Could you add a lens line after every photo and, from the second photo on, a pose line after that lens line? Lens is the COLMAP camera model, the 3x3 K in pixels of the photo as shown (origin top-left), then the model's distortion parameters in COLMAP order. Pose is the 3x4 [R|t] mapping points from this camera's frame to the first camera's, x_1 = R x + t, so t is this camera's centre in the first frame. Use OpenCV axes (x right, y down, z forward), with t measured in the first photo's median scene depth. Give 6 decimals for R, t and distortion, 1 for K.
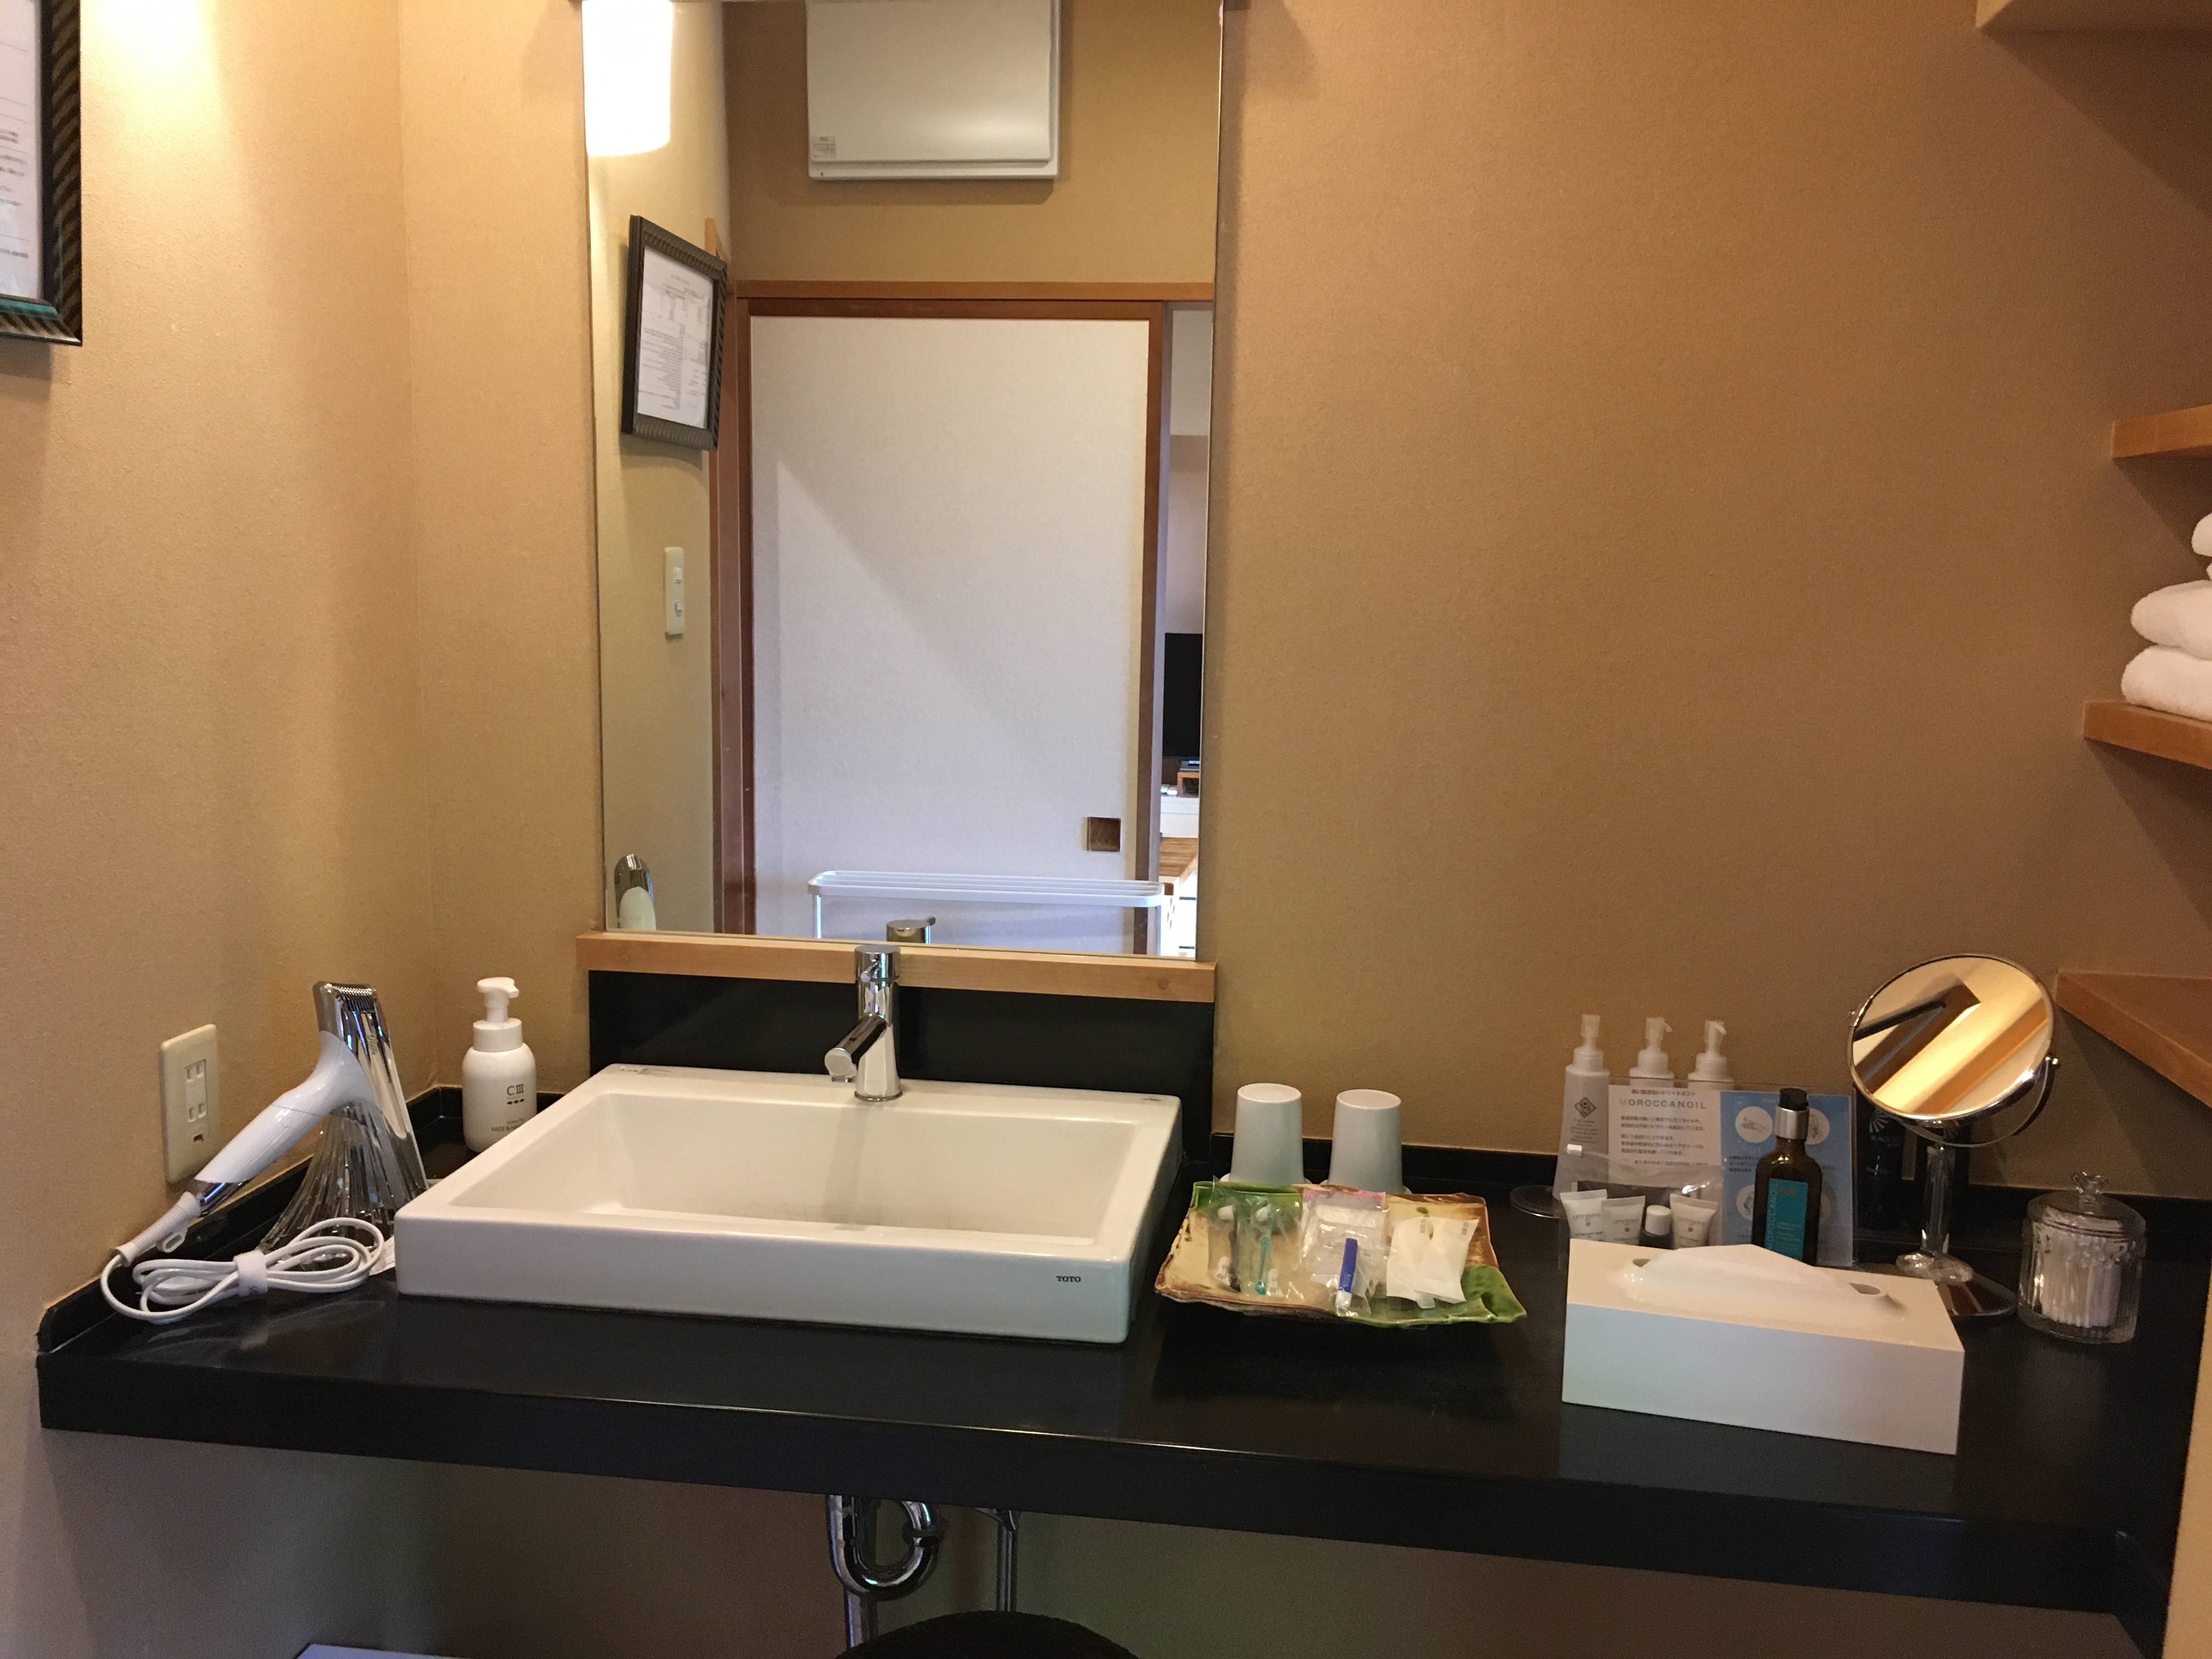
lens RADIAL K [[1861.8, 0, 1106.0], [0, 1861.8, 829.5], [0, 0, 1]] dist [0.105514, 0.001696]
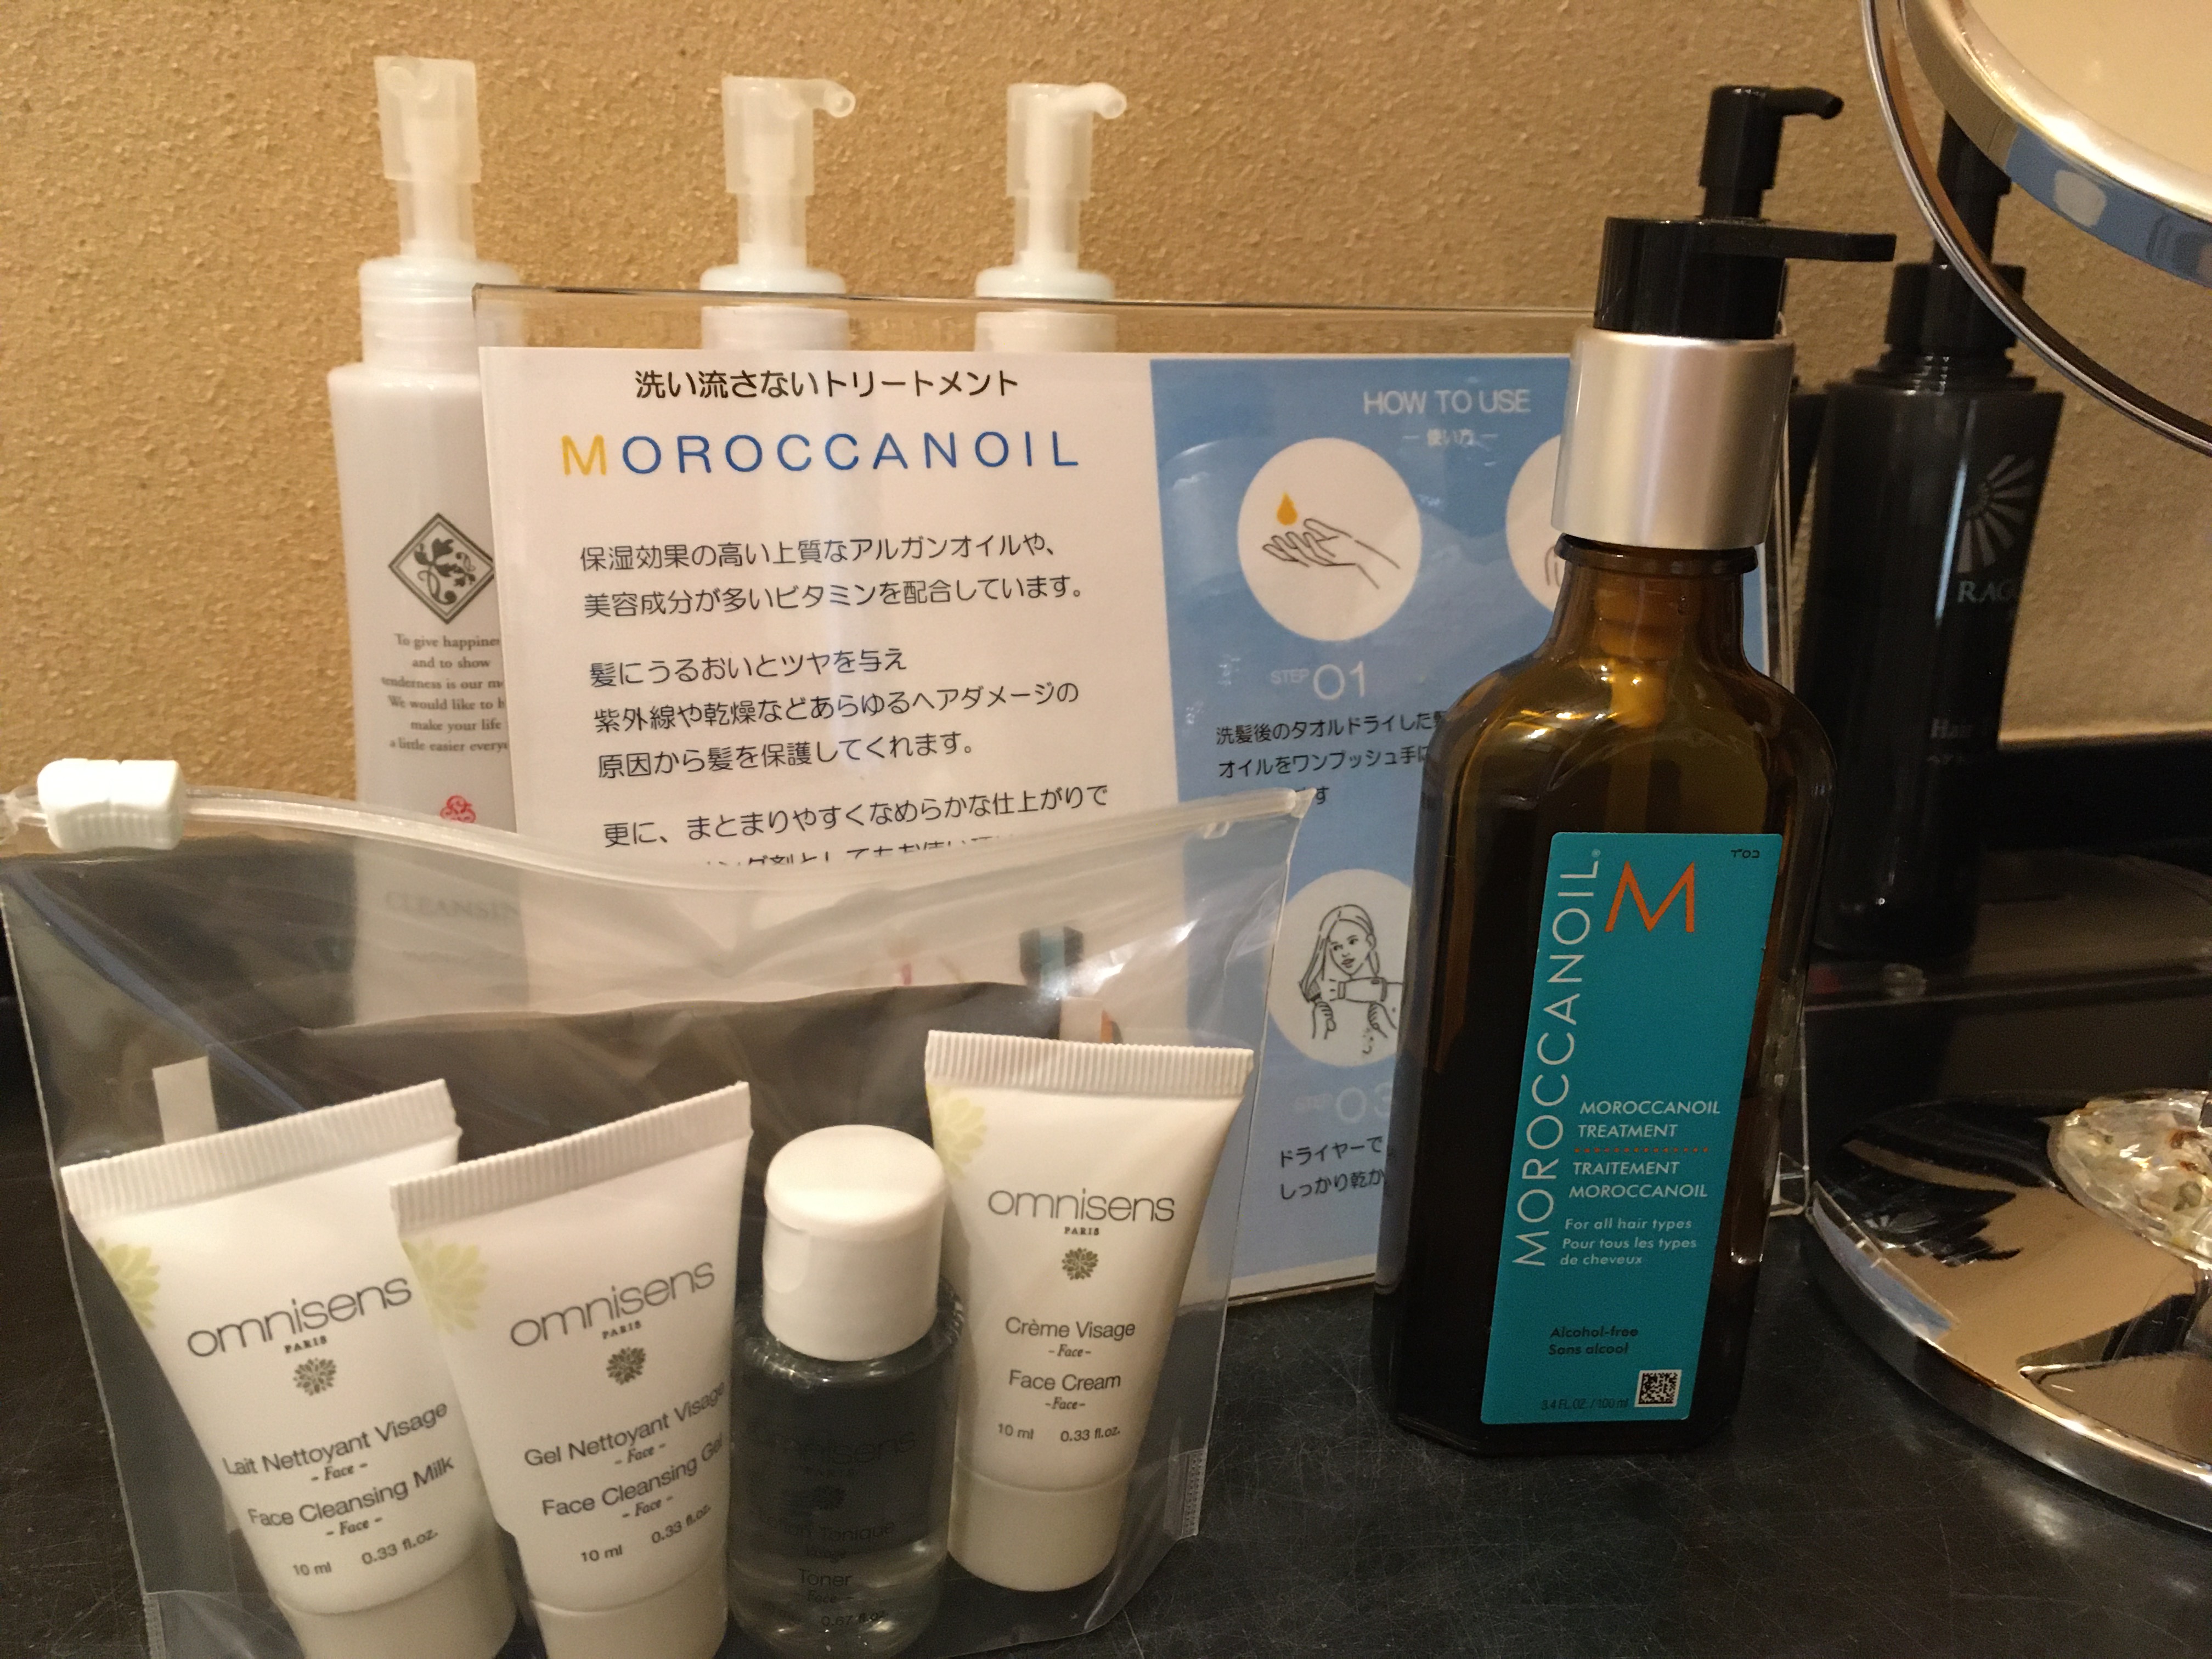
lens RADIAL K [[1861.8, 0, 1106.0], [0, 1861.8, 829.5], [0, 0, 1]] dist [0.105514, 0.001696]
pose [[0.904761, -0.121427, 0.408244, 0.249170], [0.044230, 0.980104, 0.193496, 0.148142], [-0.423617, -0.157011, 0.892130, 0.847930]]
